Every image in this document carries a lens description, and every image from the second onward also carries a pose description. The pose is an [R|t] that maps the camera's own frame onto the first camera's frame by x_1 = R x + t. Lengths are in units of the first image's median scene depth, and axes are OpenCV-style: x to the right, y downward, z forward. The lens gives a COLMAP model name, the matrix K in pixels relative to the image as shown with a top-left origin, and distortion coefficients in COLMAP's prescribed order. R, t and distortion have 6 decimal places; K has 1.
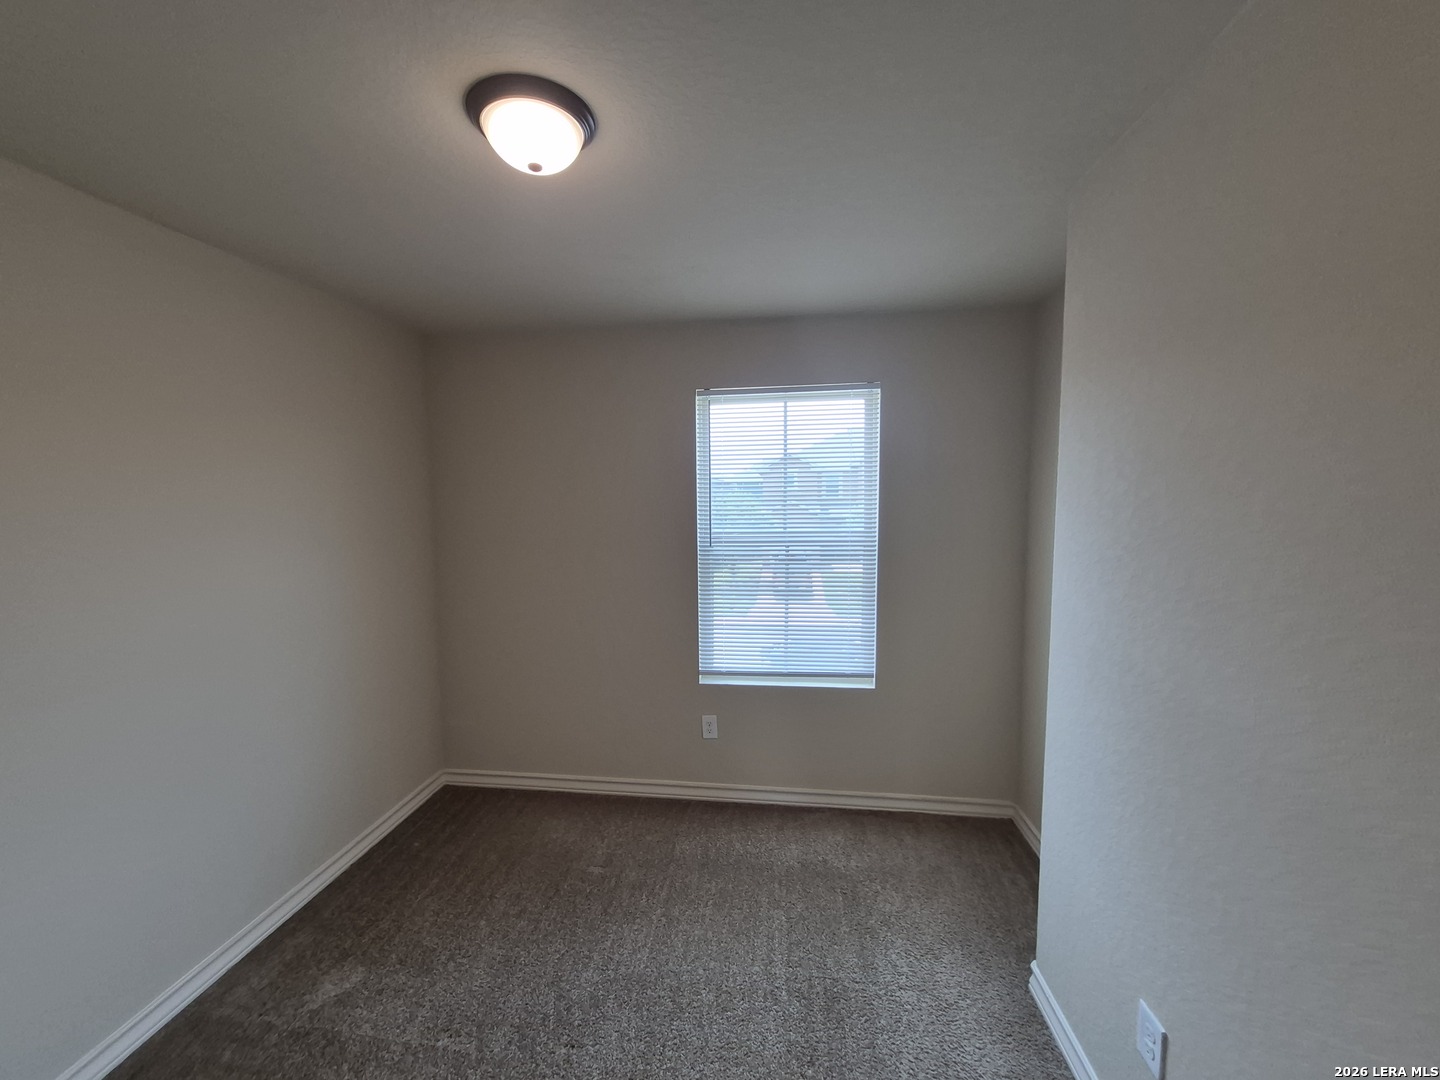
lens RADIAL K [[593.0, 0, 682.3], [0, 593.0, 546.6], [0, 0, 1]] dist [0.015548, -0.000050]
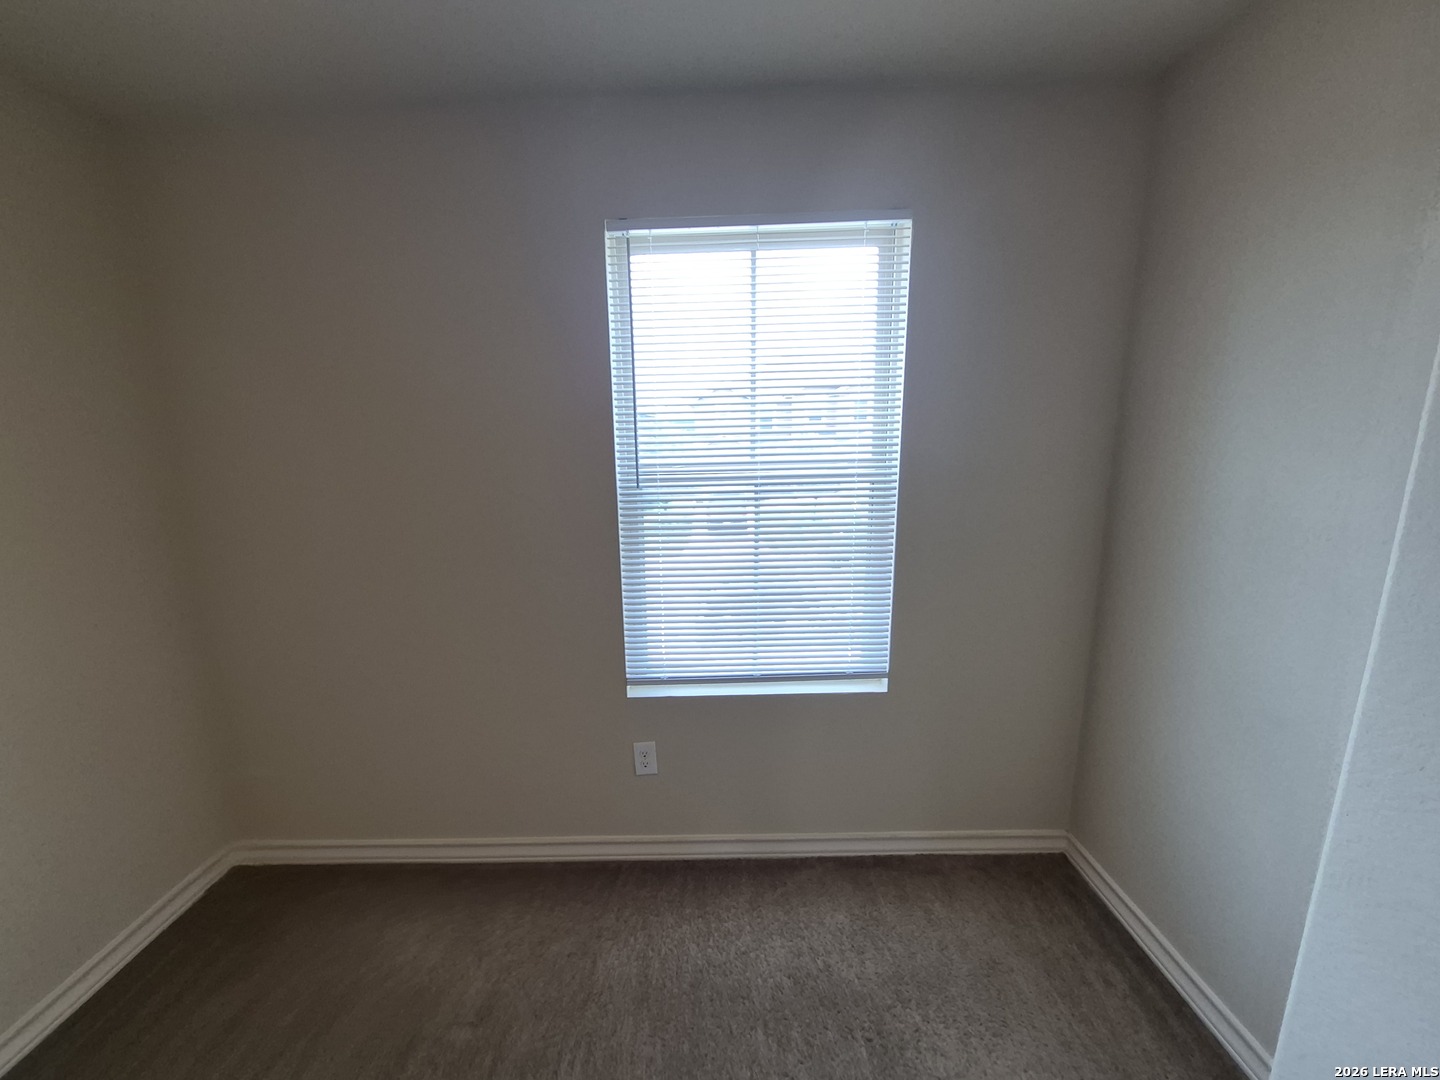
lens RADIAL K [[593.0, 0, 682.3], [0, 593.0, 546.6], [0, 0, 1]] dist [0.015548, -0.000050]
pose [[0.993007, -0.034348, 0.112951, 0.021441], [0.022673, 0.994416, 0.103065, -0.001611], [-0.115861, -0.099783, 0.988241, 0.384319]]
